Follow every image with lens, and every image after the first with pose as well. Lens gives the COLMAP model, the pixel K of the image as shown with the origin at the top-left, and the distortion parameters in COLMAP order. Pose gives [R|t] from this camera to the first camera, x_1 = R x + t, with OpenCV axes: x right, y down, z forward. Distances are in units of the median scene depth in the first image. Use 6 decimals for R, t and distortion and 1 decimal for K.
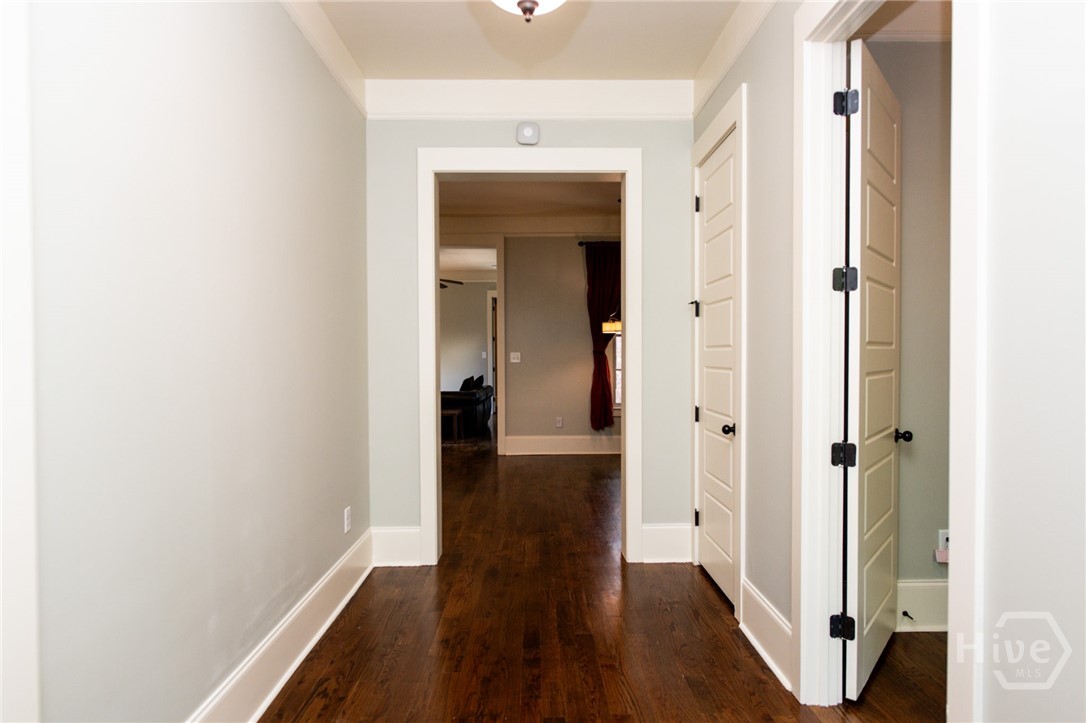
lens RADIAL K [[621.2, 0, 545.1], [0, 621.2, 363.0], [0, 0, 1]] dist [-0.004975, 0.004345]
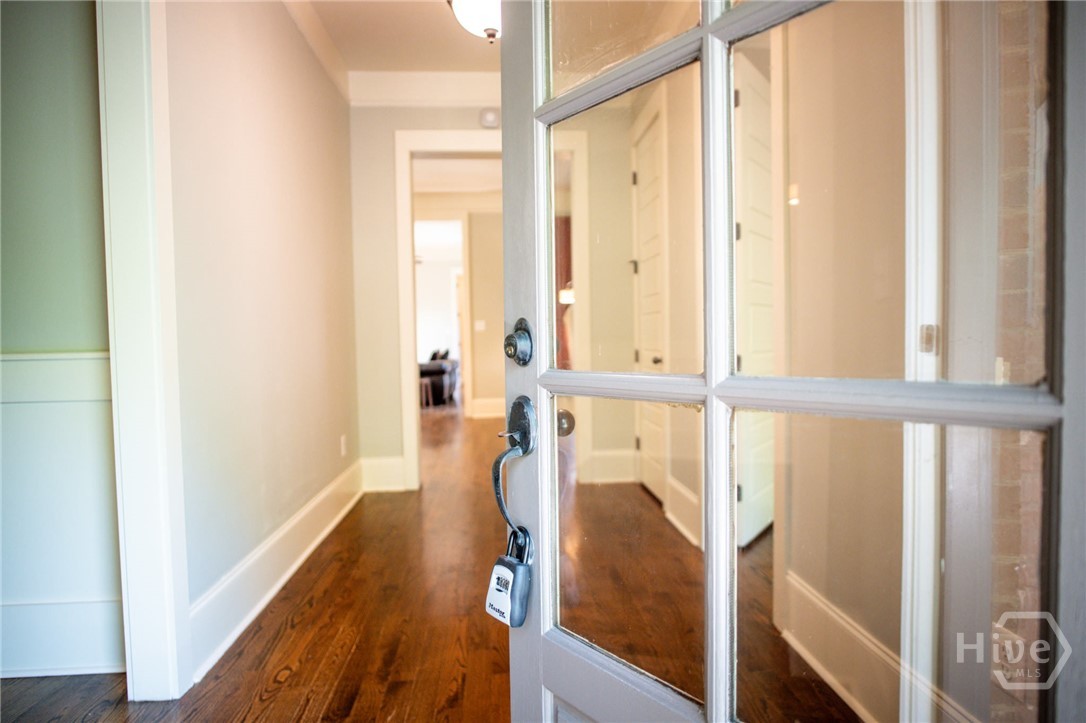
lens RADIAL K [[621.2, 0, 537.6], [0, 621.2, 360.6], [0, 0, 1]] dist [-0.004975, 0.004345]
pose [[0.998783, -0.016416, 0.046512, -0.000225], [0.015320, 0.999599, 0.023831, 0.059292], [-0.046884, -0.023089, 0.998633, -0.182147]]
